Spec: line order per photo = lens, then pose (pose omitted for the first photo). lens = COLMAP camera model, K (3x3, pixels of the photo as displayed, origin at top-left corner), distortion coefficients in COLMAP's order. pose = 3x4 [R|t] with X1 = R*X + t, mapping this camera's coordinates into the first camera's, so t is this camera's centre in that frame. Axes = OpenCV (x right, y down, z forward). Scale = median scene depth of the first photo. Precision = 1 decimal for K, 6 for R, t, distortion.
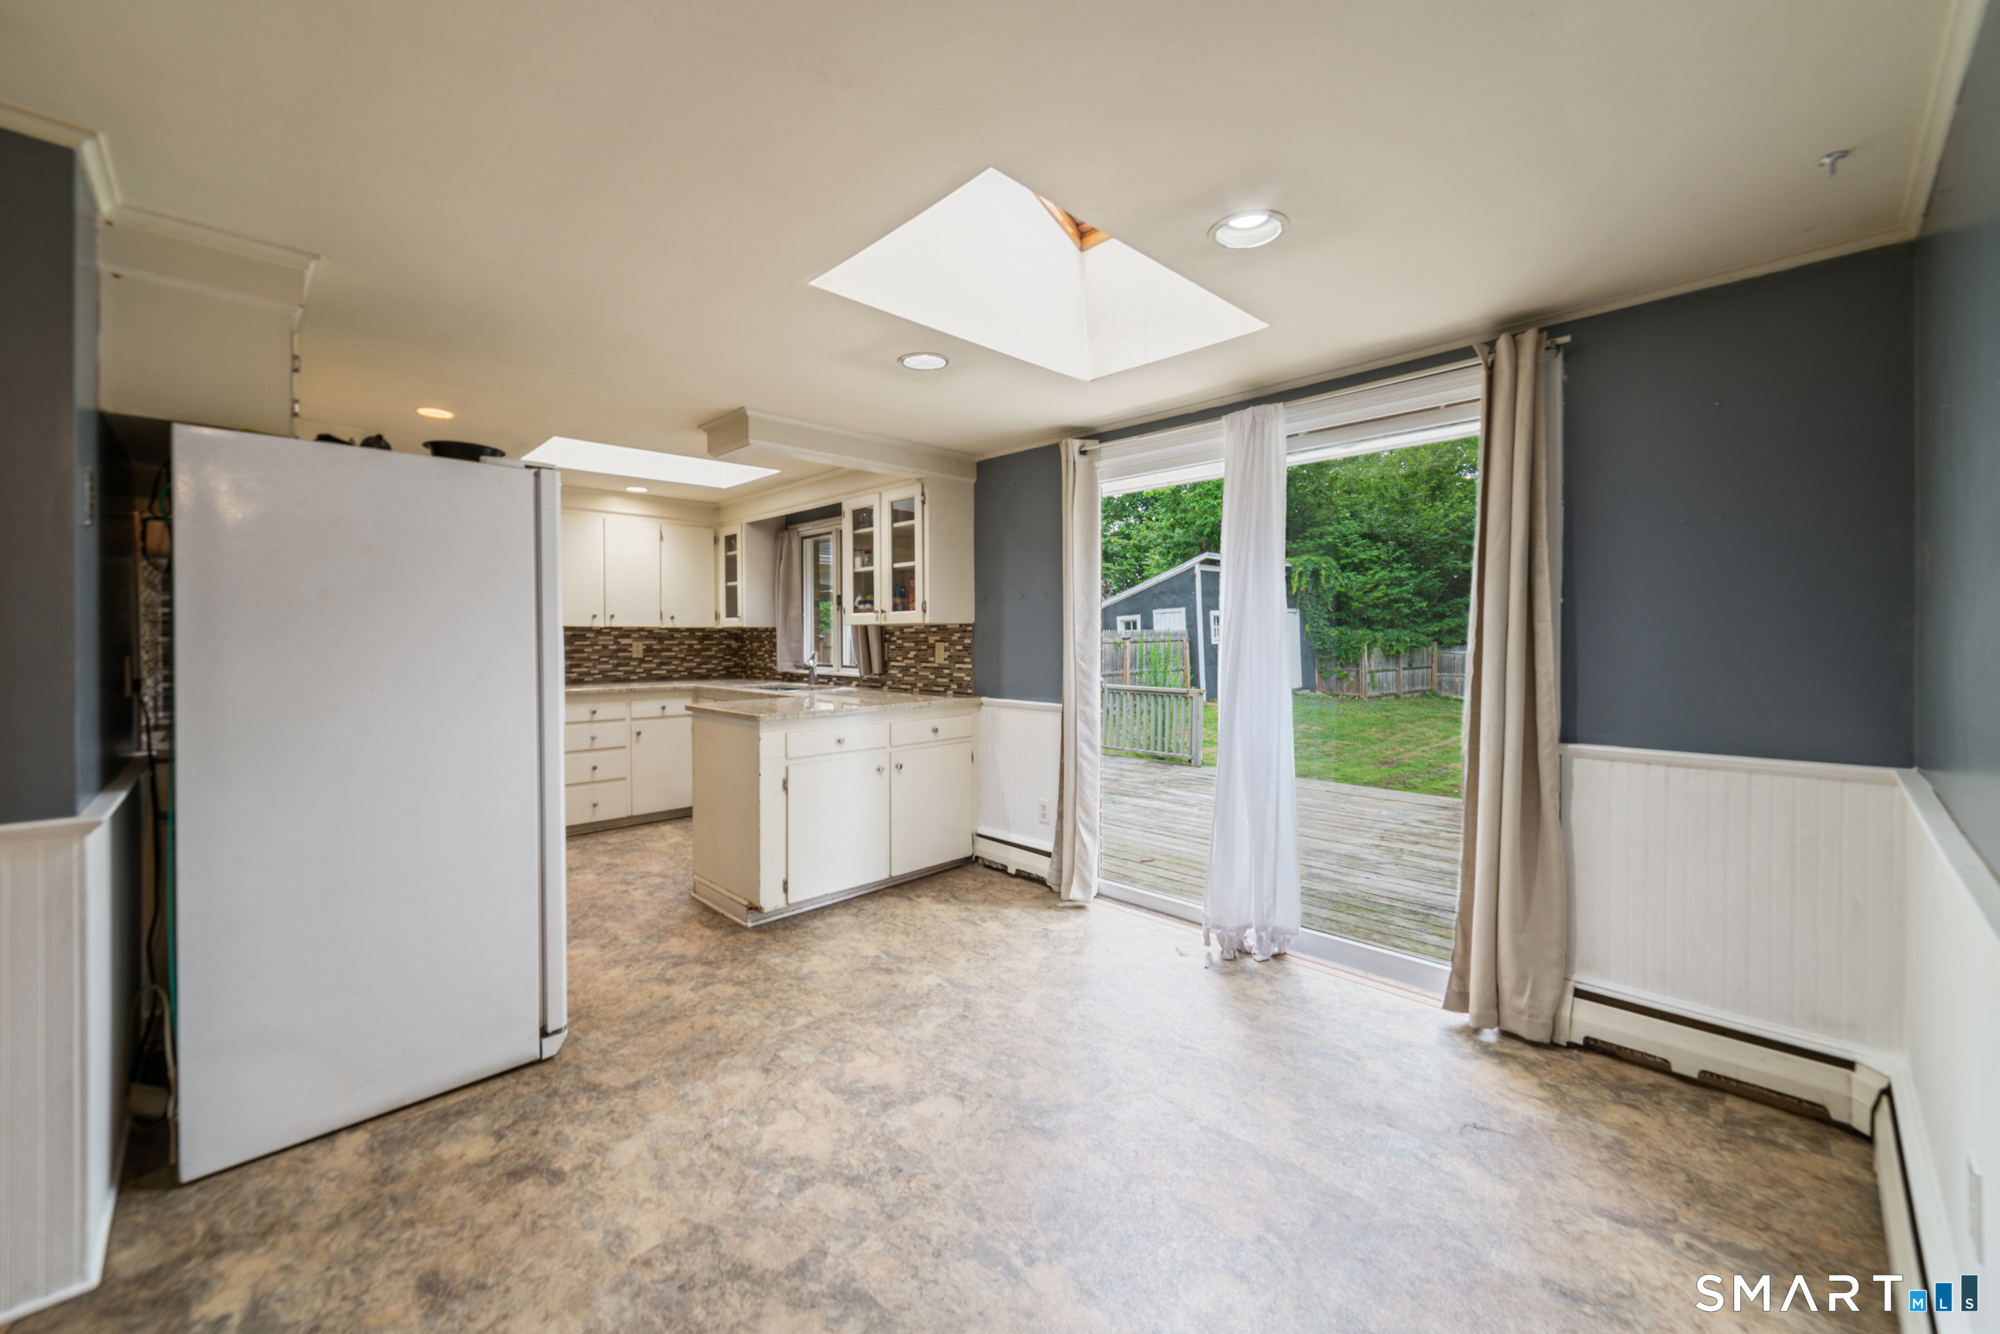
lens RADIAL K [[781.9, 0, 993.5], [0, 781.9, 632.9], [0, 0, 1]] dist [0.002494, 0.000121]
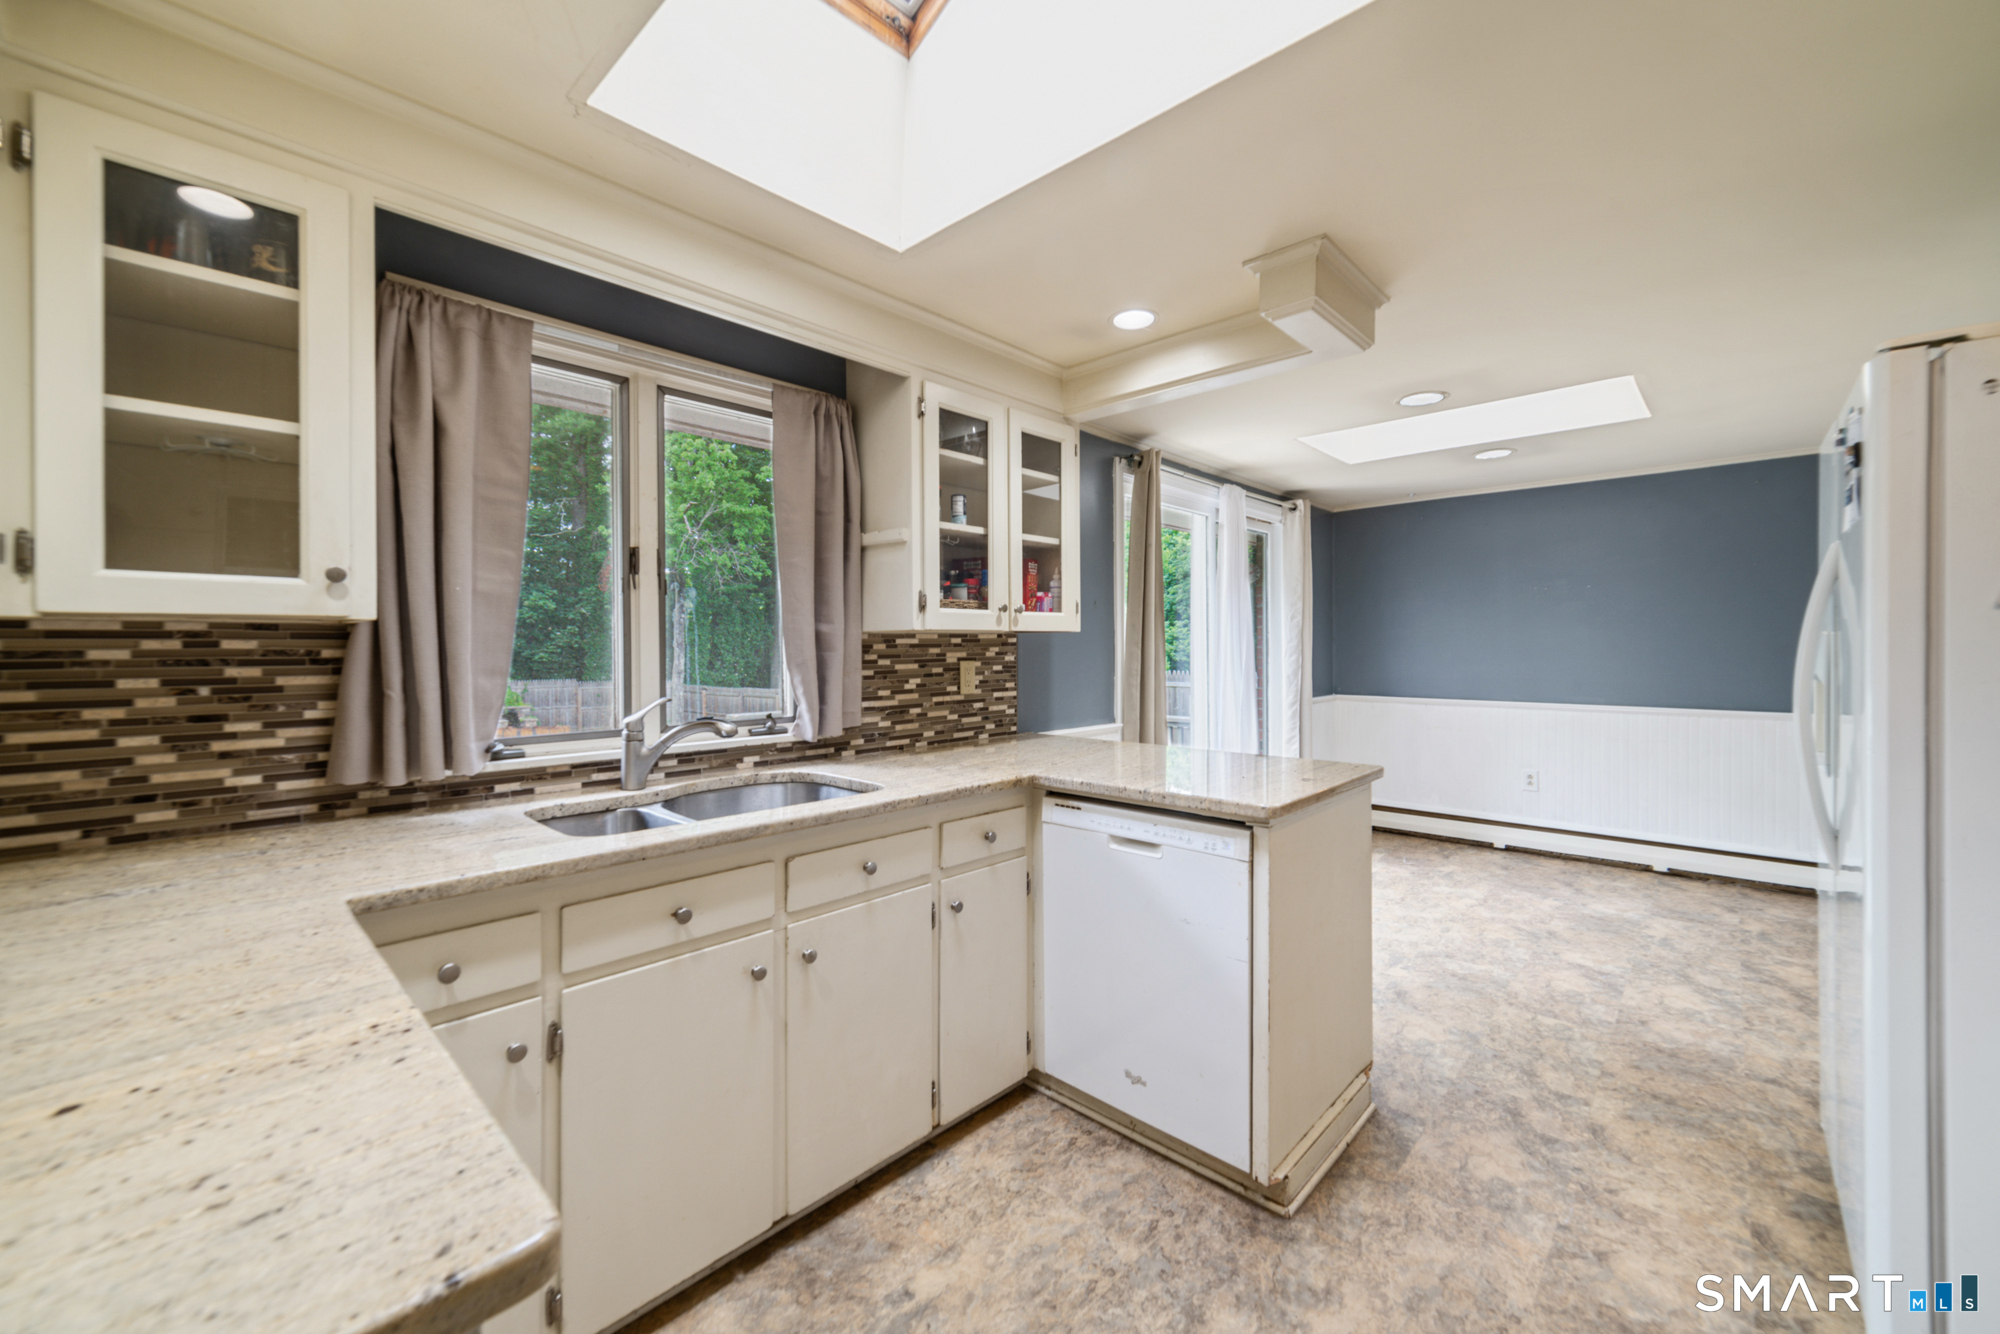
lens RADIAL K [[789.5, 0, 997.1], [0, 789.5, 648.9], [0, 0, 1]] dist [0.018392, -0.000520]
pose [[-0.054803, 0.001836, 0.998496, -1.129911], [0.002226, 0.999996, -0.001717, 0.005388], [-0.998495, 0.002129, -0.054806, 1.602473]]
